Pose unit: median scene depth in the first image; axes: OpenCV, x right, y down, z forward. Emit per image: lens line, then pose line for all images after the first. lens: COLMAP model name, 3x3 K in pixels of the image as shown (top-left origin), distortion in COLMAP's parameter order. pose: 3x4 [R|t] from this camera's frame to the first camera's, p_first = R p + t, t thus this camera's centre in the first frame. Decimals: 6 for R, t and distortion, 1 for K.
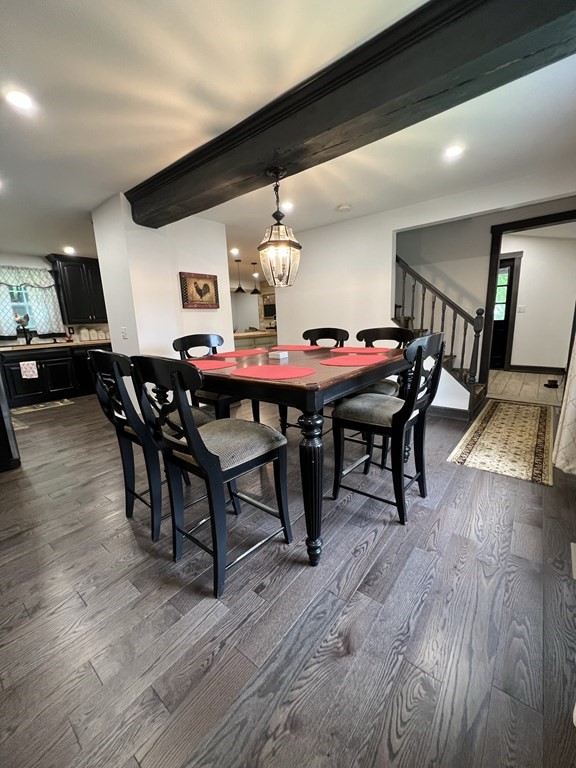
lens RADIAL K [[306.4, 0, 287.0], [0, 306.4, 383.4], [0, 0, 1]] dist [-0.002280, -0.000188]
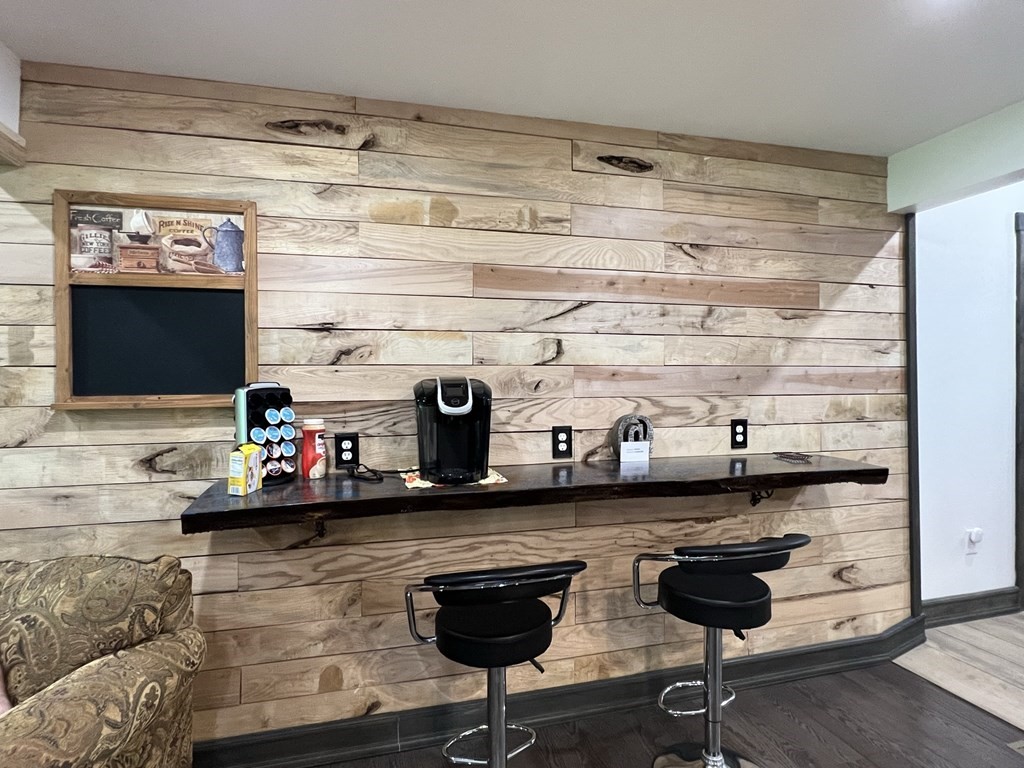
lens RADIAL K [[540.9, 0, 502.7], [0, 540.9, 382.3], [0, 0, 1]] dist [-0.007623, 0.002733]
pose [[0.582832, 0.031910, 0.811966, -0.249527], [0.149010, 0.978088, -0.145398, -0.315369], [-0.798813, 0.205733, 0.565306, 1.416251]]
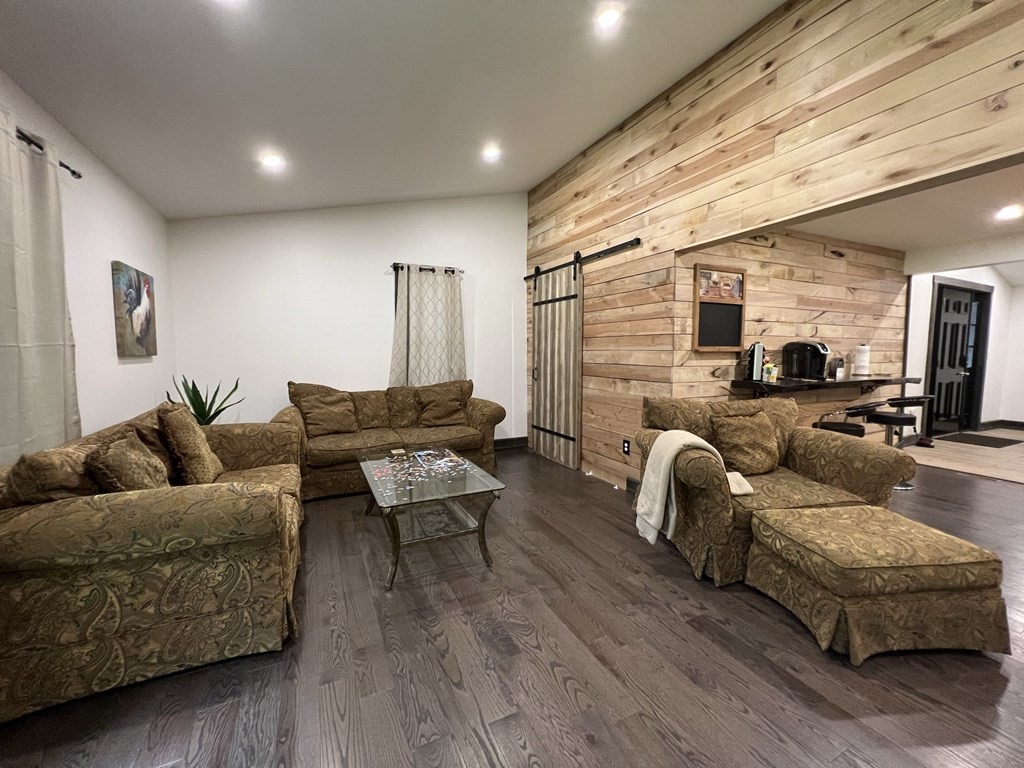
lens RADIAL K [[408.4, 0, 509.4], [0, 408.4, 380.4], [0, 0, 1]] dist [-0.002174, 0.000988]
pose [[0.421866, -0.024115, 0.906338, -0.839422], [0.168009, 0.984413, -0.052010, -0.359169], [-0.890956, 0.174214, 0.419341, 1.824797]]
